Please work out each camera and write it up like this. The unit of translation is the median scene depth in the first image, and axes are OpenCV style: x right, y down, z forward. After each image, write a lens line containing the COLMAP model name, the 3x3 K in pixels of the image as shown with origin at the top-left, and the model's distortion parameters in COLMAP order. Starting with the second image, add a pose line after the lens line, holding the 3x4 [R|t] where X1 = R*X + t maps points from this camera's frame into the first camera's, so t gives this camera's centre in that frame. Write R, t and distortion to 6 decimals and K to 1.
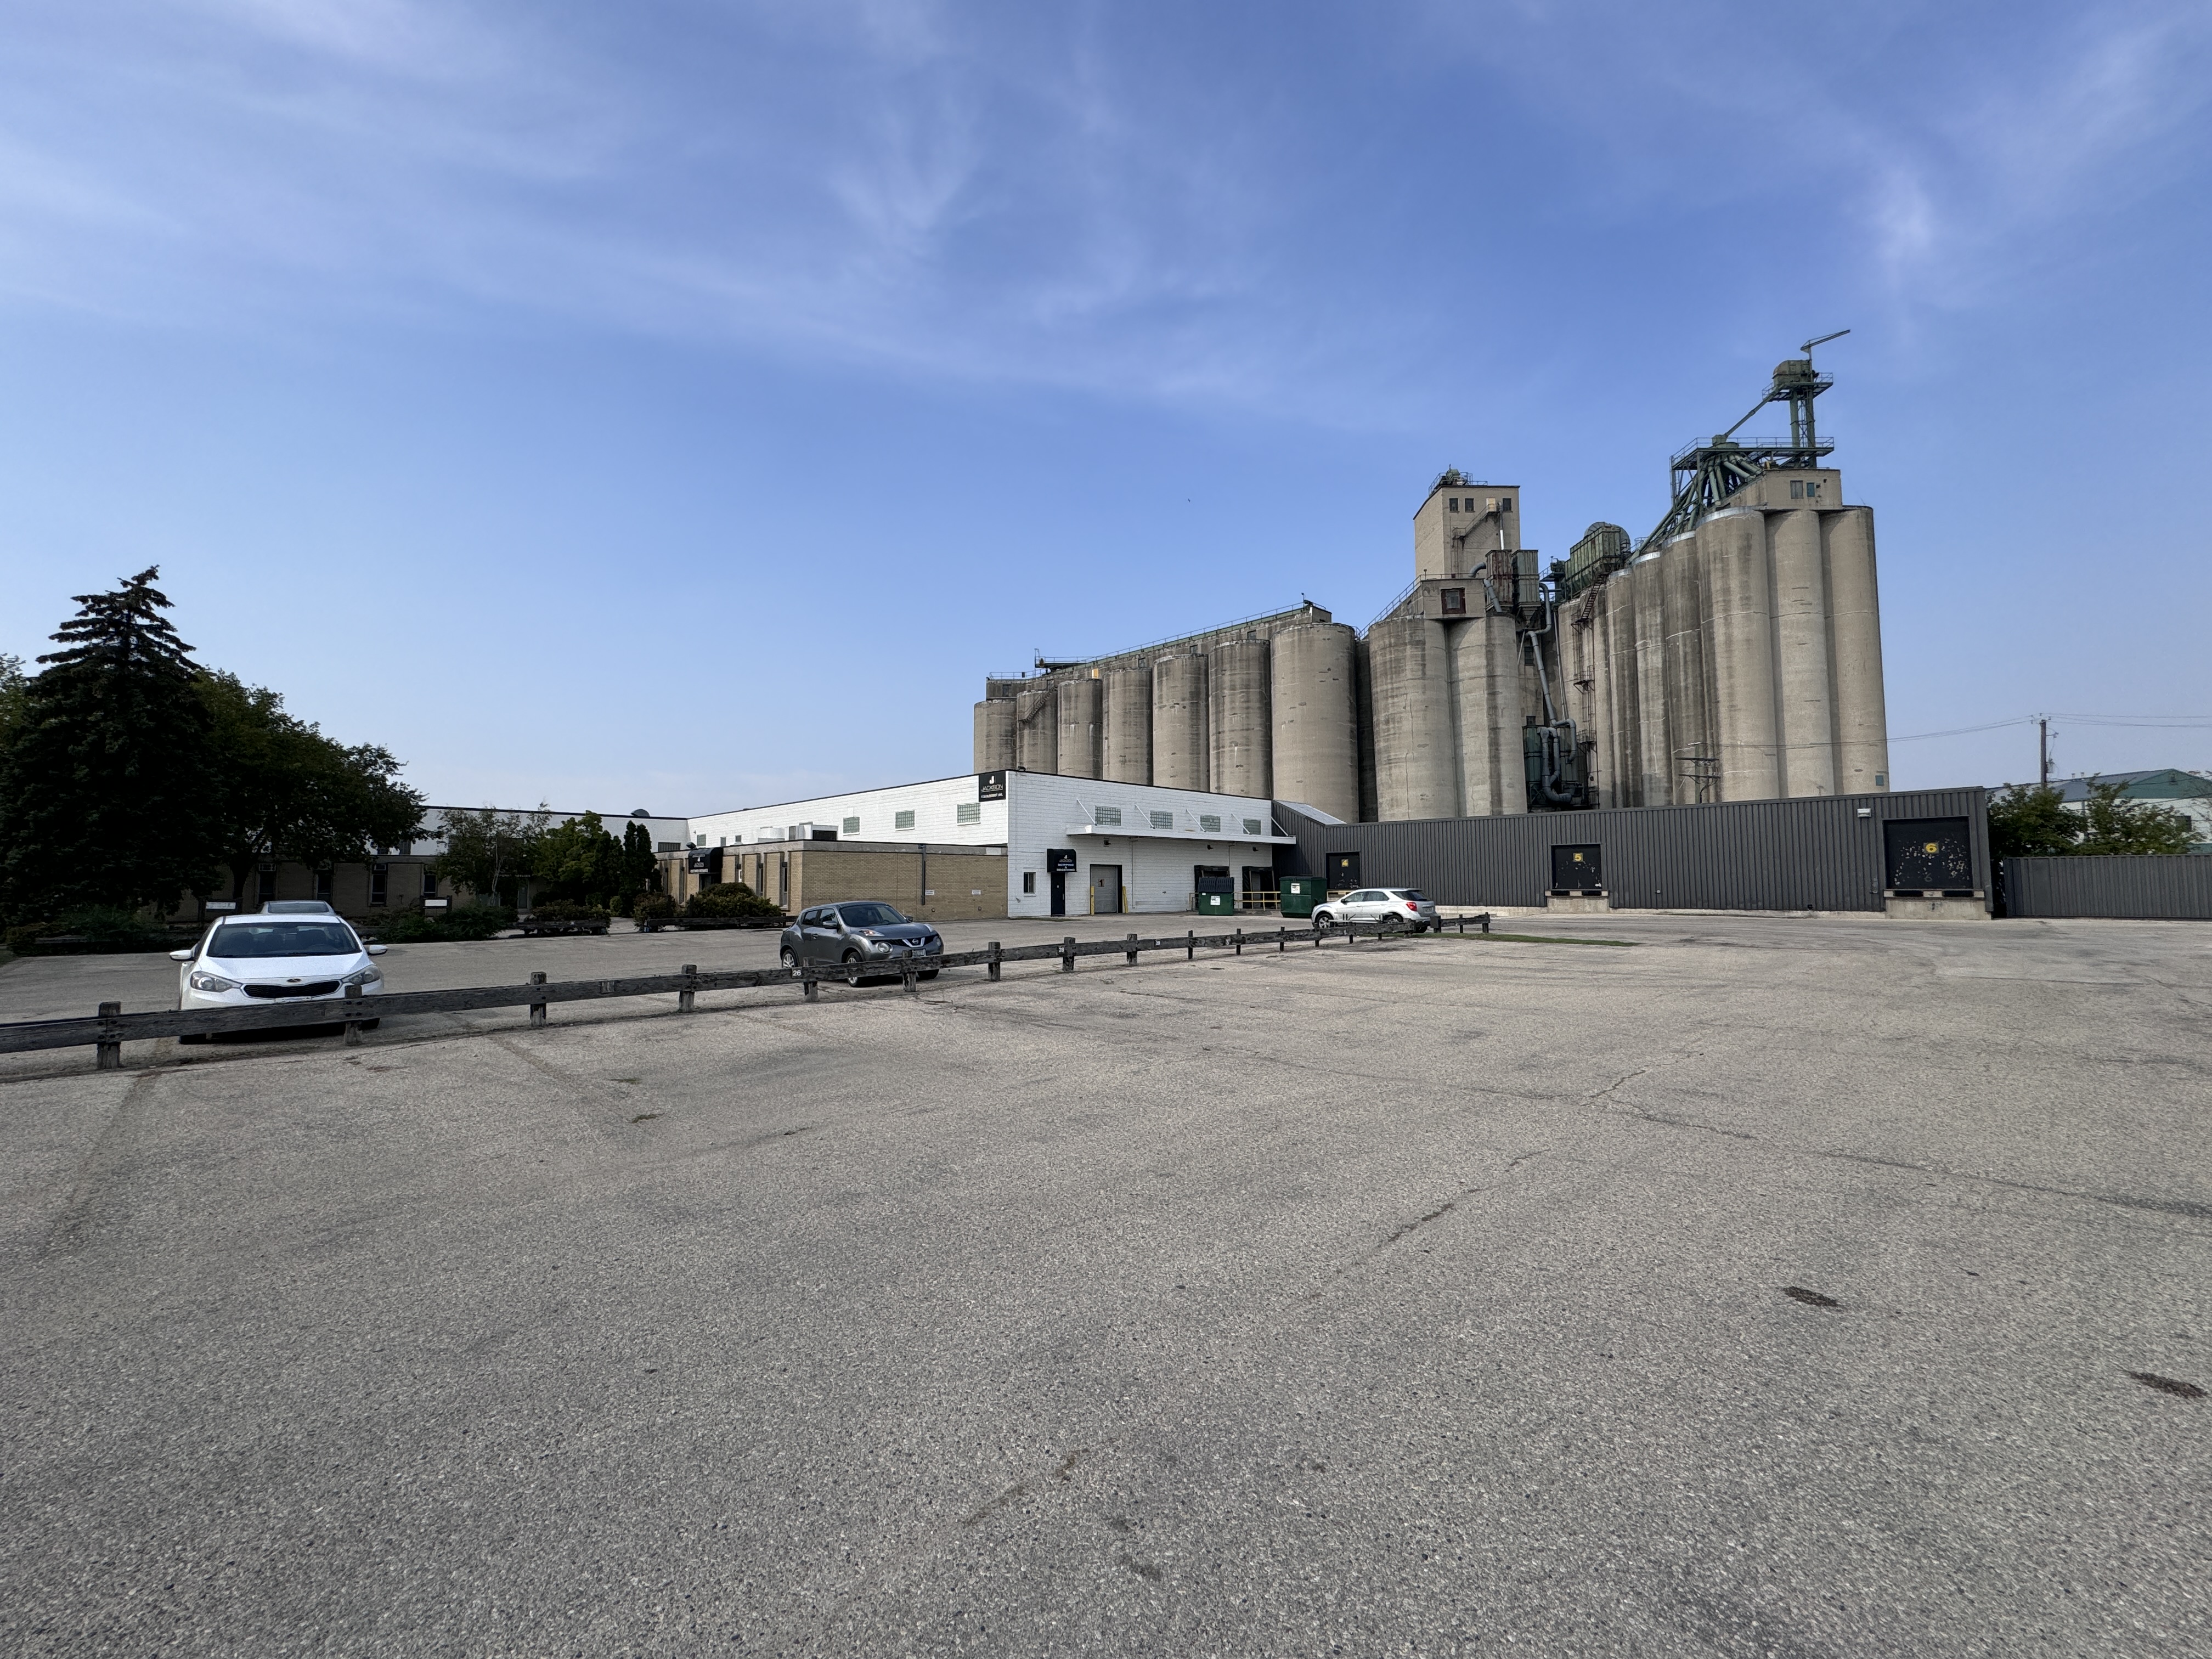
lens RADIAL K [[882.9, 0, 1089.0], [0, 882.9, 842.1], [0, 0, 1]] dist [-0.001874, -0.000150]
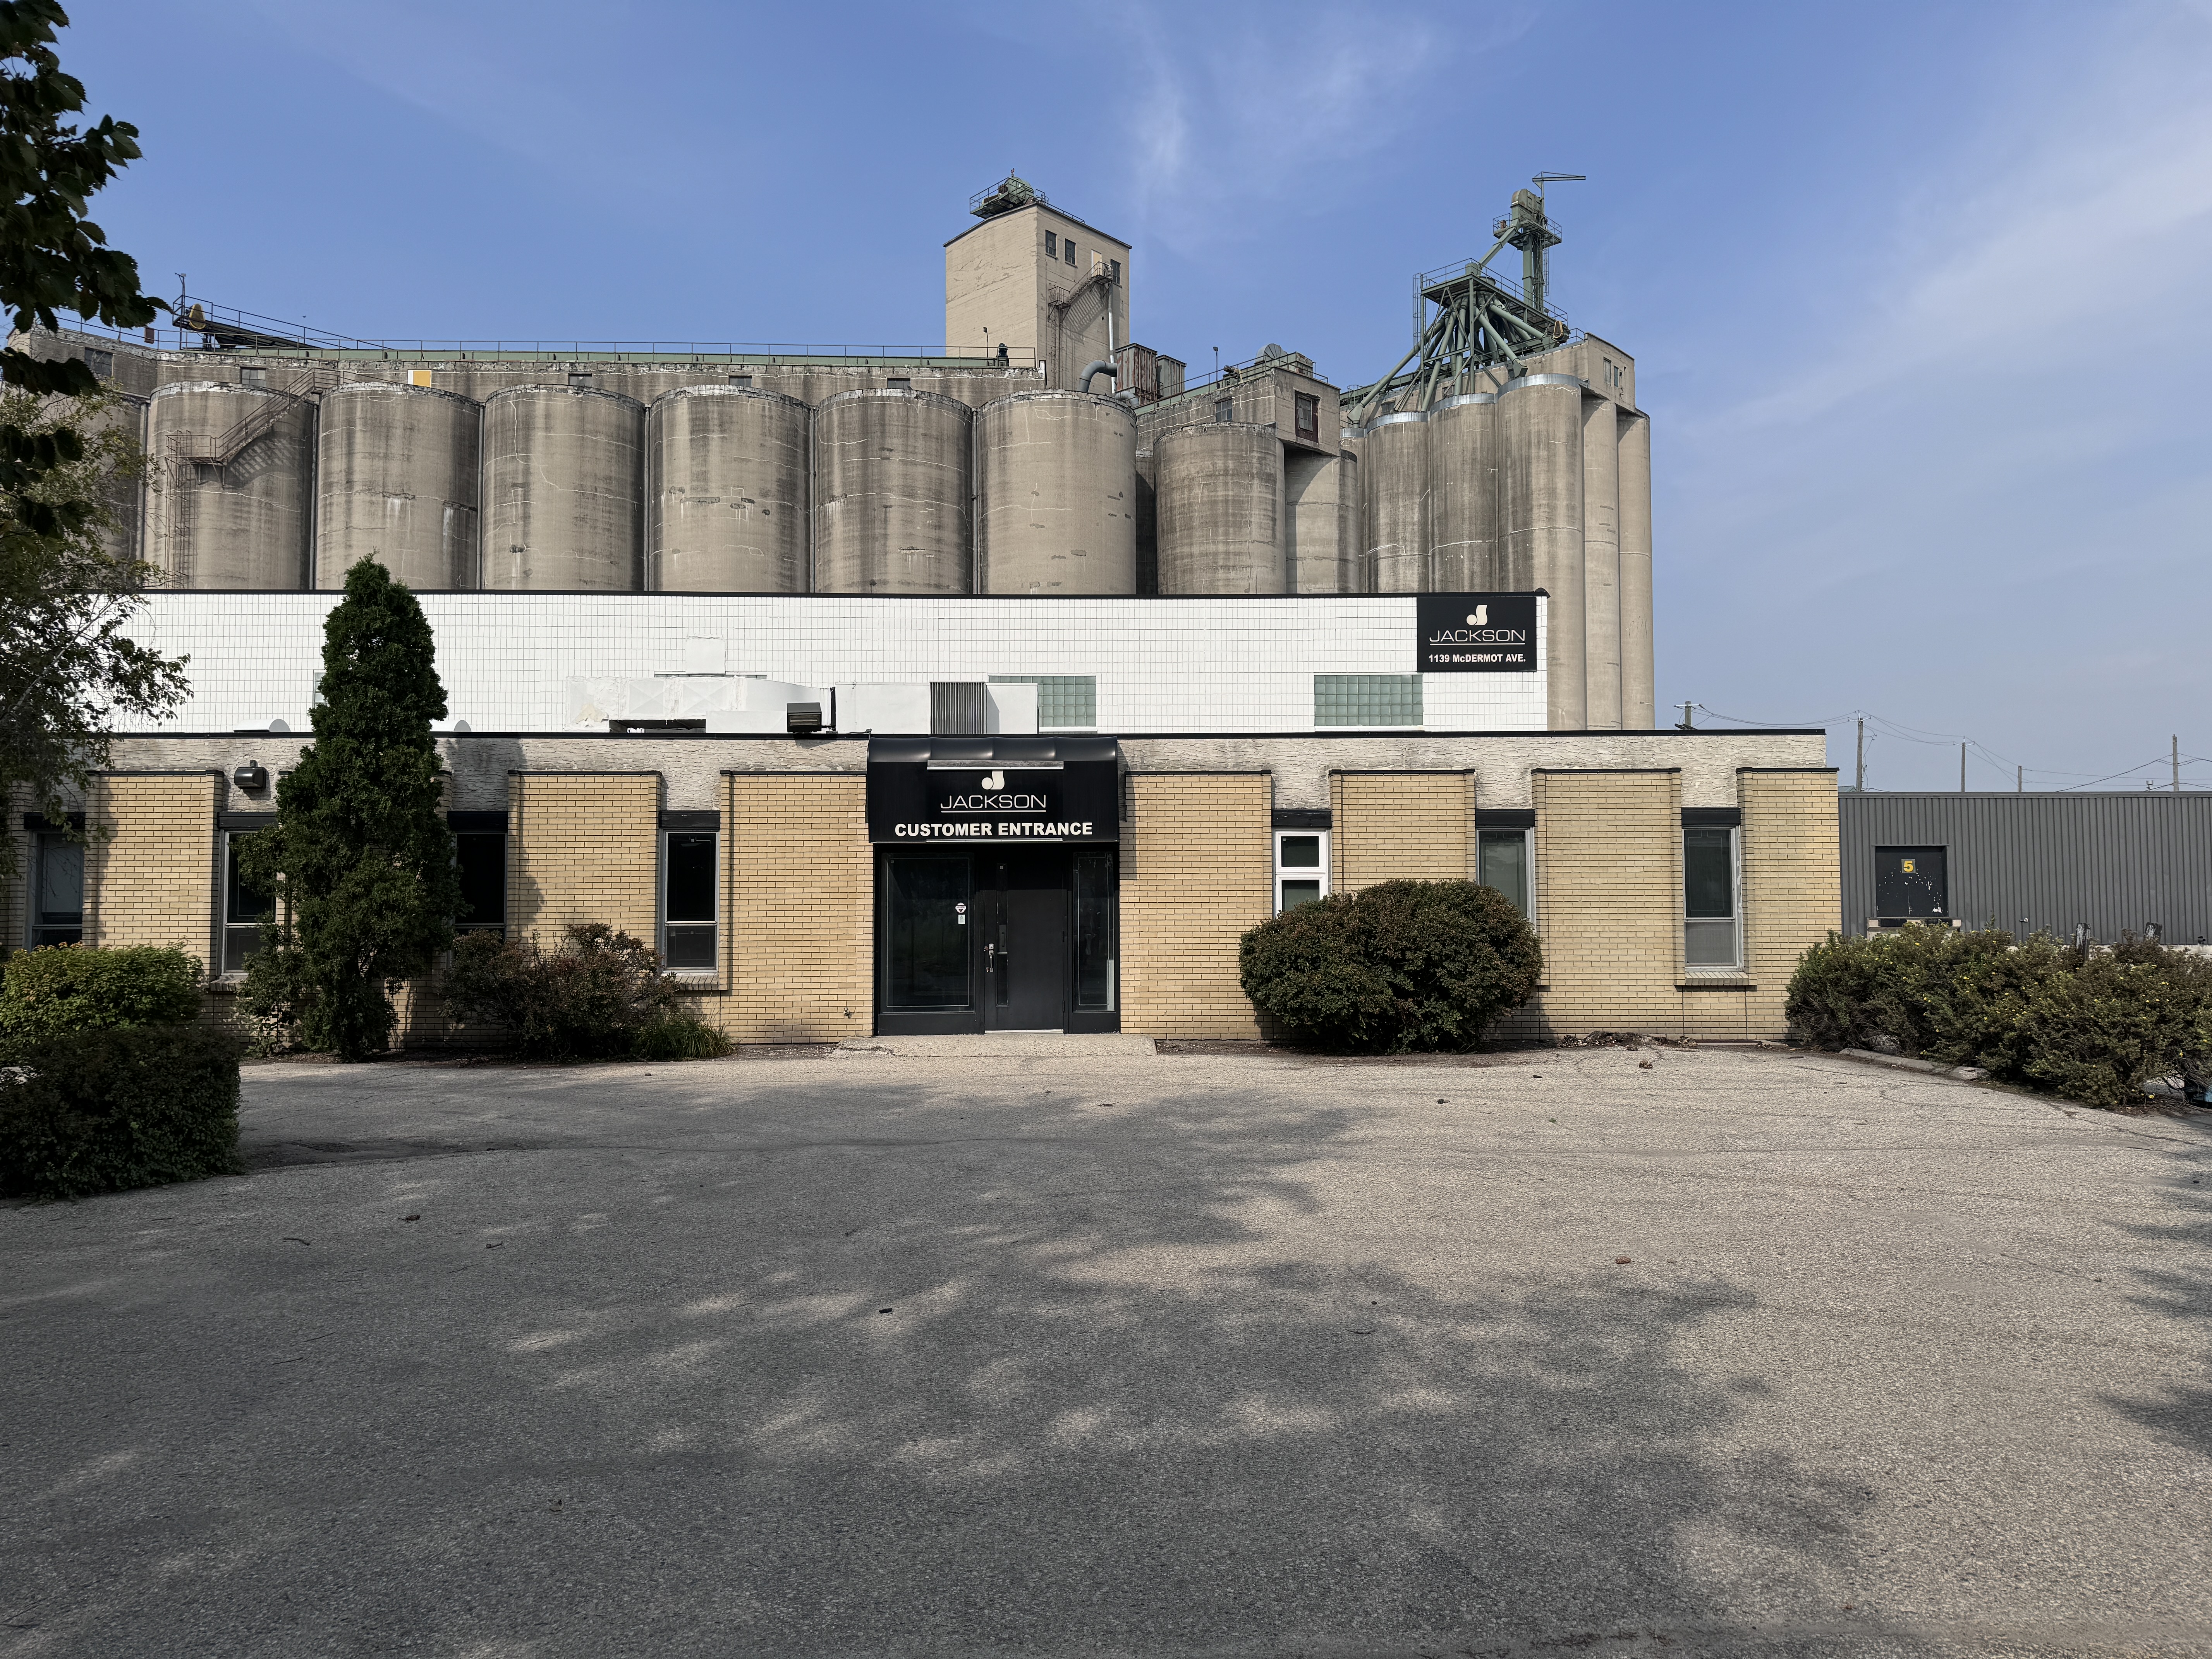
lens RADIAL K [[1555.0, 0, 1121.7], [0, 1555.0, 851.1], [0, 0, 1]] dist [0.092862, -0.105492]
pose [[0.687436, 0.031878, 0.725545, -0.352691], [-0.034887, 0.999332, -0.010852, 0.020420], [-0.725406, -0.017852, 0.688090, 0.343733]]
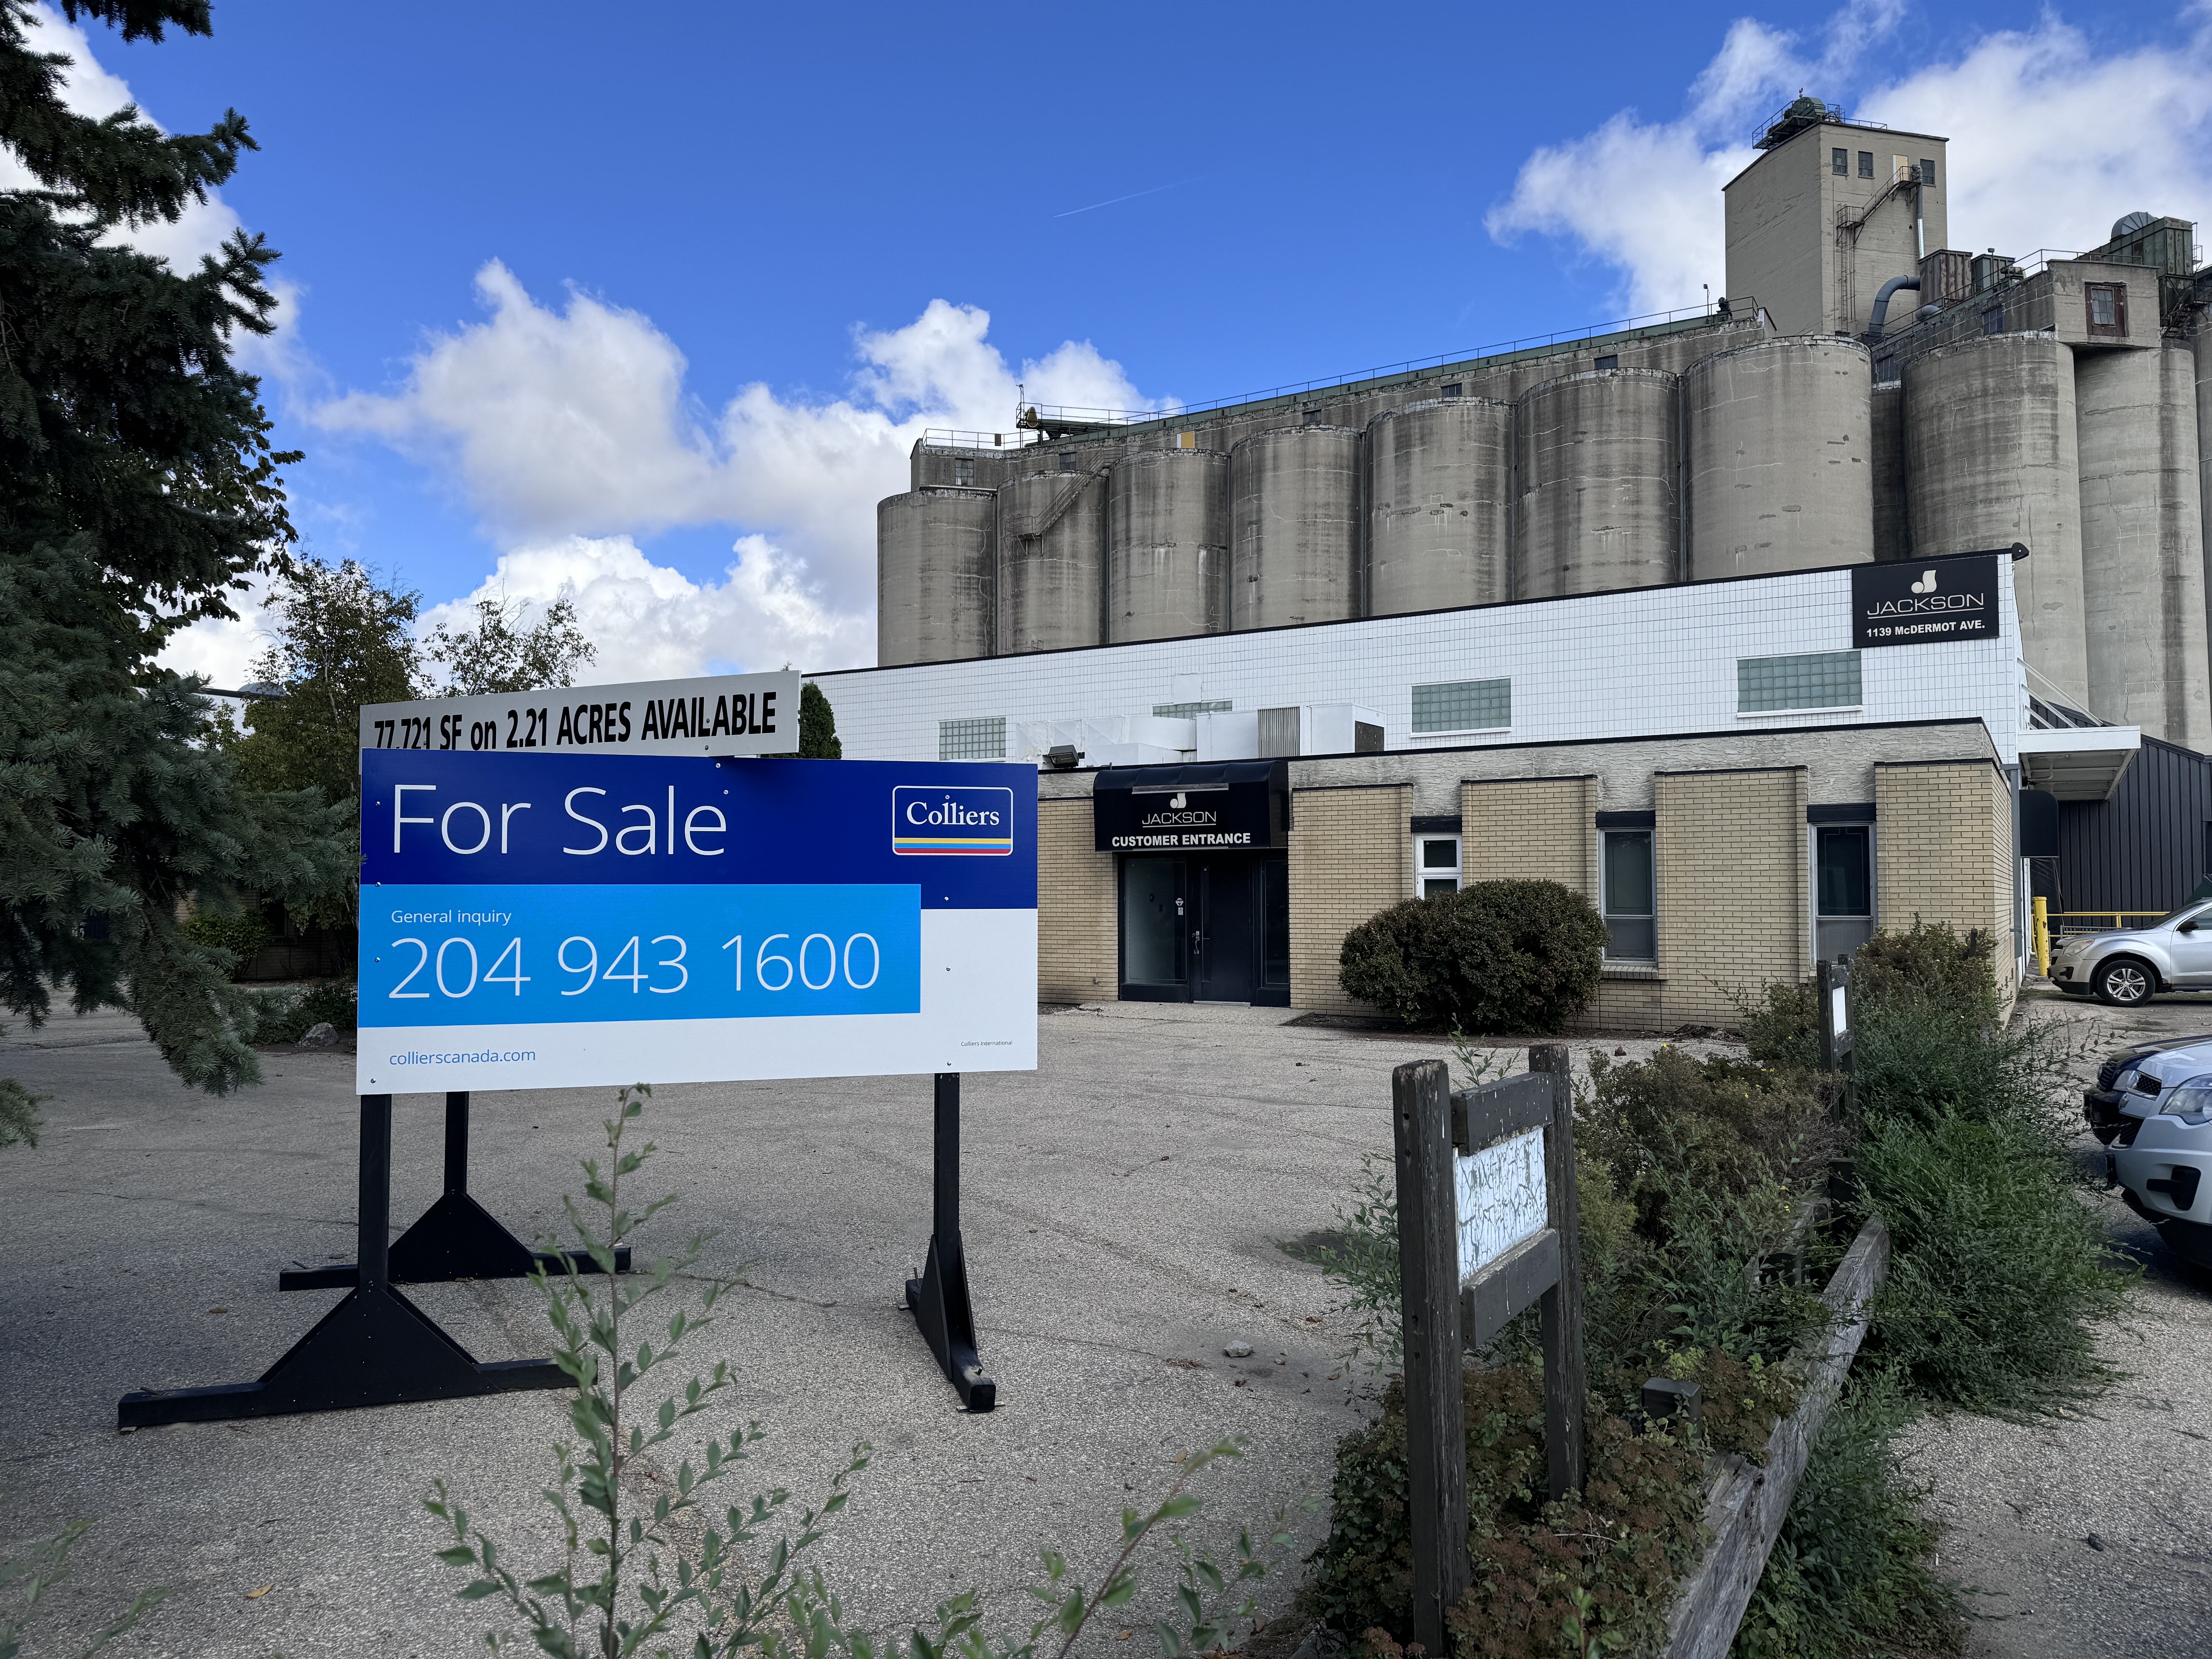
lens RADIAL K [[1555.0, 0, 1084.7], [0, 1555.0, 836.7], [0, 0, 1]] dist [0.092862, -0.105492]
pose [[0.972558, 0.011668, 0.232367, -0.291940], [-0.014242, 0.999854, 0.009402, 0.013384], [-0.232223, -0.012453, 0.972583, 0.253329]]
